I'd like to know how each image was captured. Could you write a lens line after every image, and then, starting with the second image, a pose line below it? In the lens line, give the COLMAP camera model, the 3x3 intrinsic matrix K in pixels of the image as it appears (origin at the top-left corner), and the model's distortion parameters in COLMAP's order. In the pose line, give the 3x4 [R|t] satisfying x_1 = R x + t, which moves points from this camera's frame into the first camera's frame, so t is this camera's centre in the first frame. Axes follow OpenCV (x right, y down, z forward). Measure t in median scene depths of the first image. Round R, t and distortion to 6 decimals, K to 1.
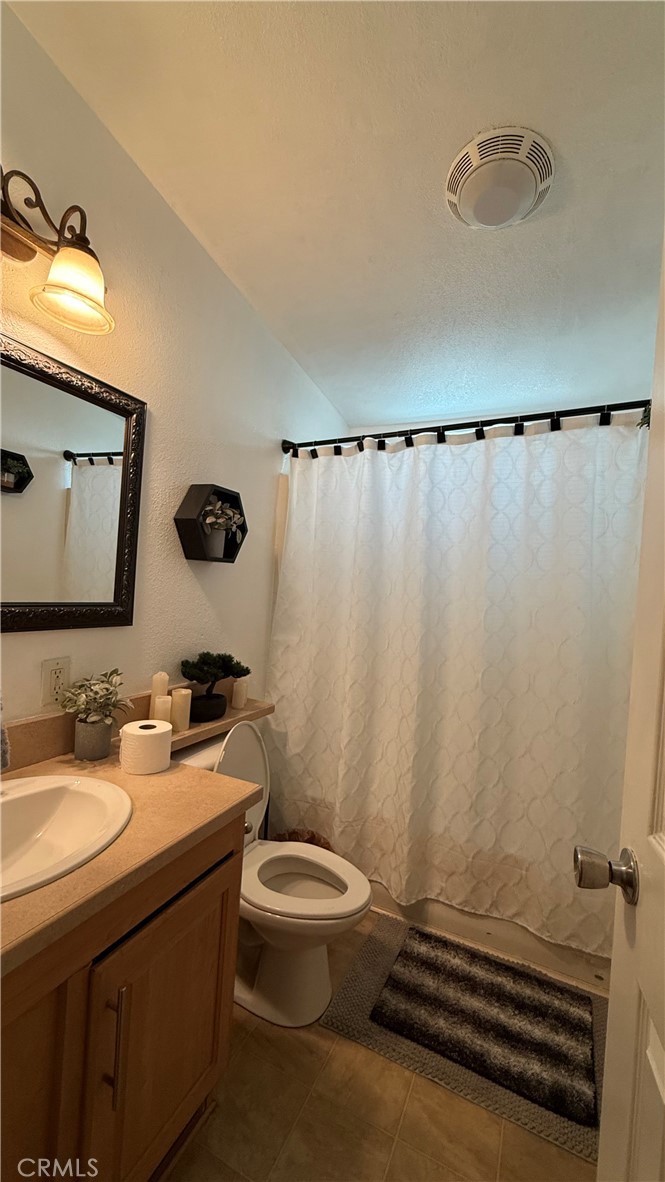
lens RADIAL K [[442.6, 0, 332.5], [0, 442.6, 591.0], [0, 0, 1]] dist [0.000928, -0.000042]
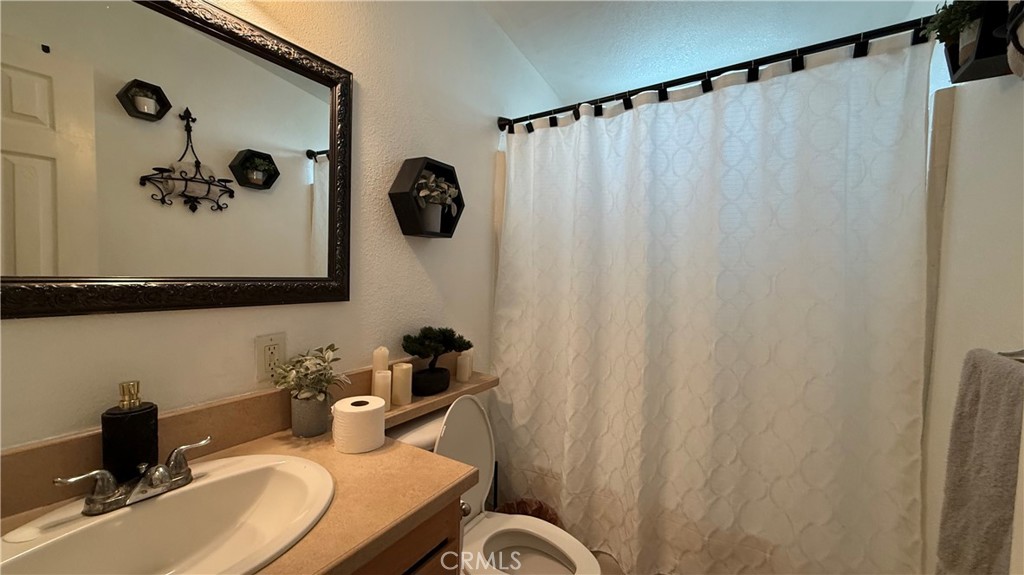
lens RADIAL K [[383.4, 0, 512.0], [0, 383.4, 287.5], [0, 0, 1]] dist [0.000928, -0.000042]
pose [[0.992259, -0.032130, -0.119953, 0.012796], [0.035648, 0.998992, 0.027298, 0.030142], [0.118955, -0.031363, 0.992404, 0.150409]]
